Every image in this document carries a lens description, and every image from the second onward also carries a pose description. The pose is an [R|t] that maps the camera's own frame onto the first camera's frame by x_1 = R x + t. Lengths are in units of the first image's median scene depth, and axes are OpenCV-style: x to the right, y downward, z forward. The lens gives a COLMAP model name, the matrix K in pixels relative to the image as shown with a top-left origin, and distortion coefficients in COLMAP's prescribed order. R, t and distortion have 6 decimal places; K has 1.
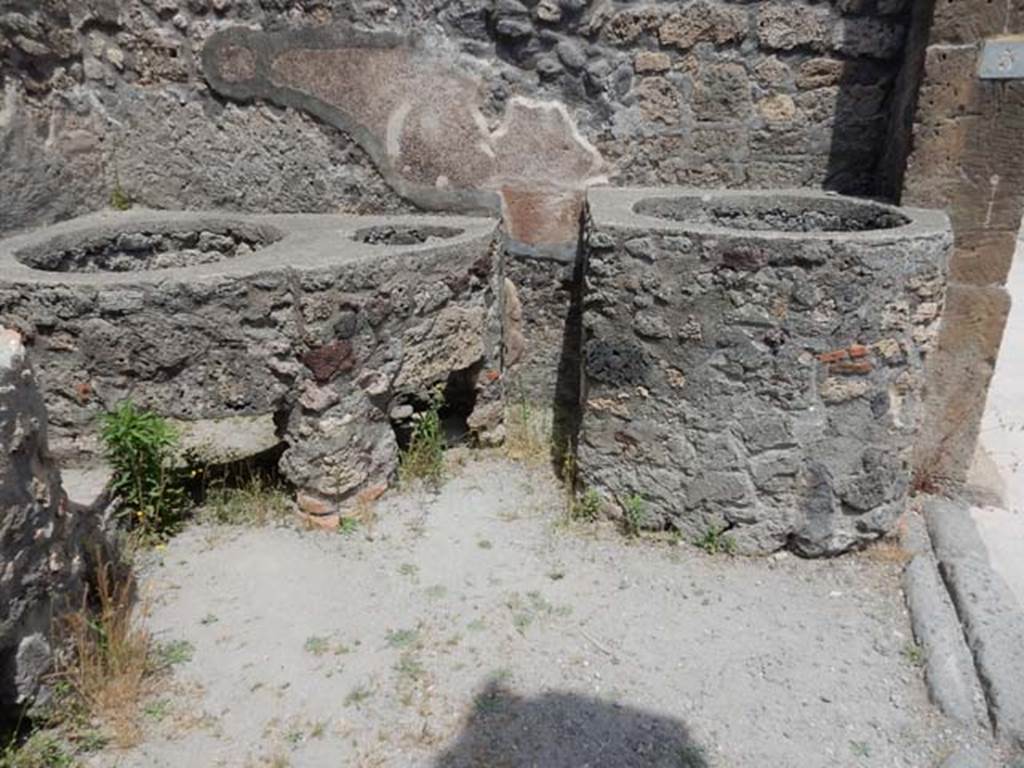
lens RADIAL K [[765.7, 0, 530.9], [0, 765.7, 393.7], [0, 0, 1]] dist [-0.021218, 0.011383]
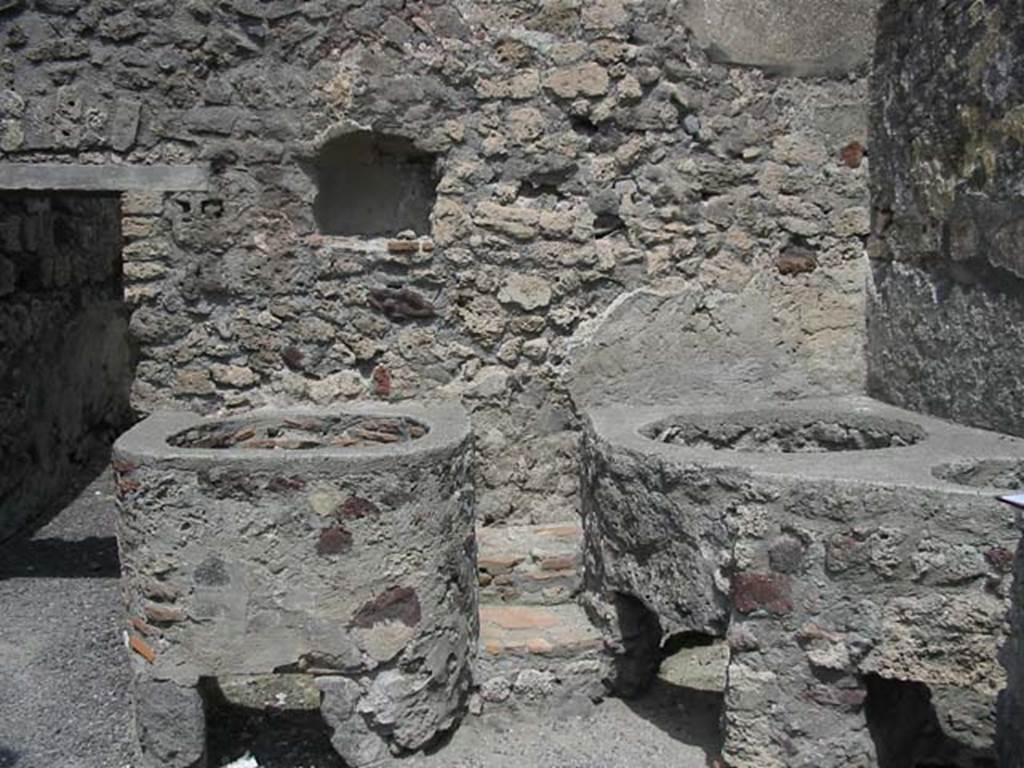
lens RADIAL K [[1093.7, 0, 498.4], [0, 1093.7, 368.7], [0, 0, 1]] dist [-0.136111, 0.000000]
pose [[0.276590, 0.088062, -0.956945, 0.584336], [-0.357808, 0.933631, -0.017503, -0.120384], [0.891892, 0.347244, 0.289743, 0.309318]]
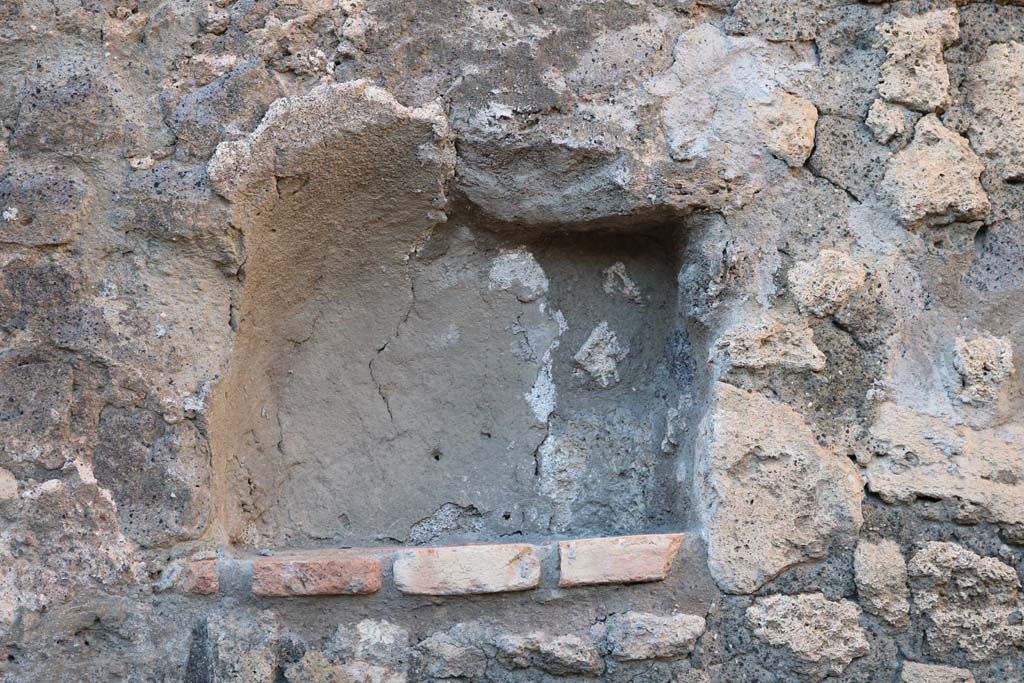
lens RADIAL K [[1898.8, 0, 517.2], [0, 1898.8, 340.7], [0, 0, 1]] dist [-0.001556, 0.000000]
pose [[0.204678, -0.149973, -0.967272, -0.166834], [-0.353595, 0.910133, -0.215936, -0.180472], [0.912731, 0.386220, 0.133254, 0.417832]]
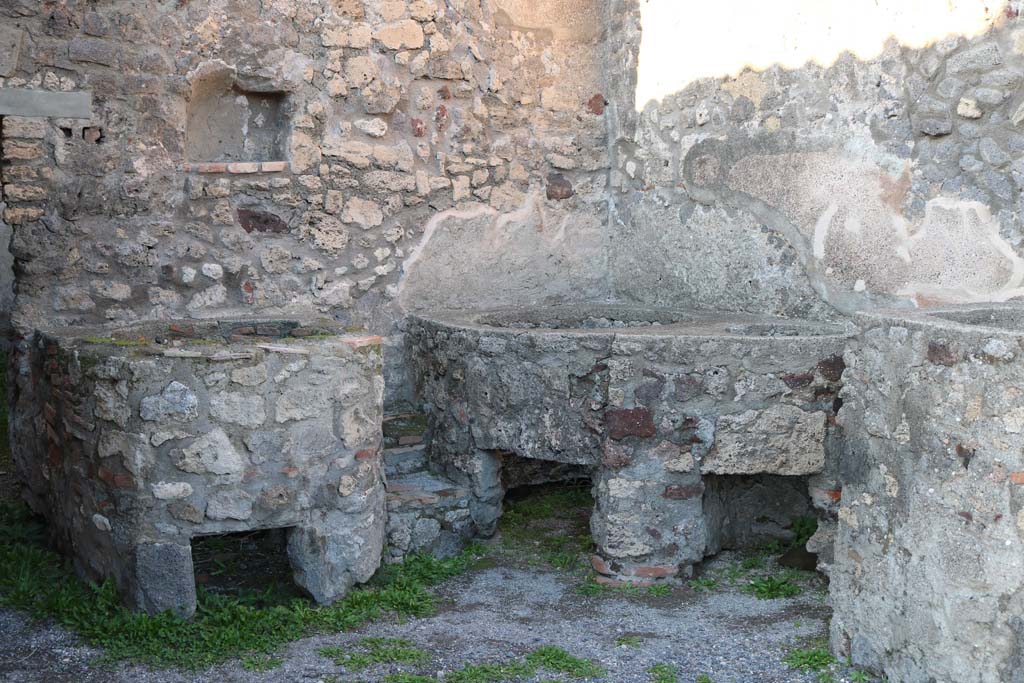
lens RADIAL K [[1179.1, 0, 520.4], [0, 1179.1, 332.8], [0, 0, 1]] dist [-0.093540, 0.000000]
pose [[0.655569, 0.070498, -0.751837, 0.729936], [-0.280075, 0.947319, -0.155385, 0.113002], [0.701275, 0.312436, 0.640778, -0.167040]]
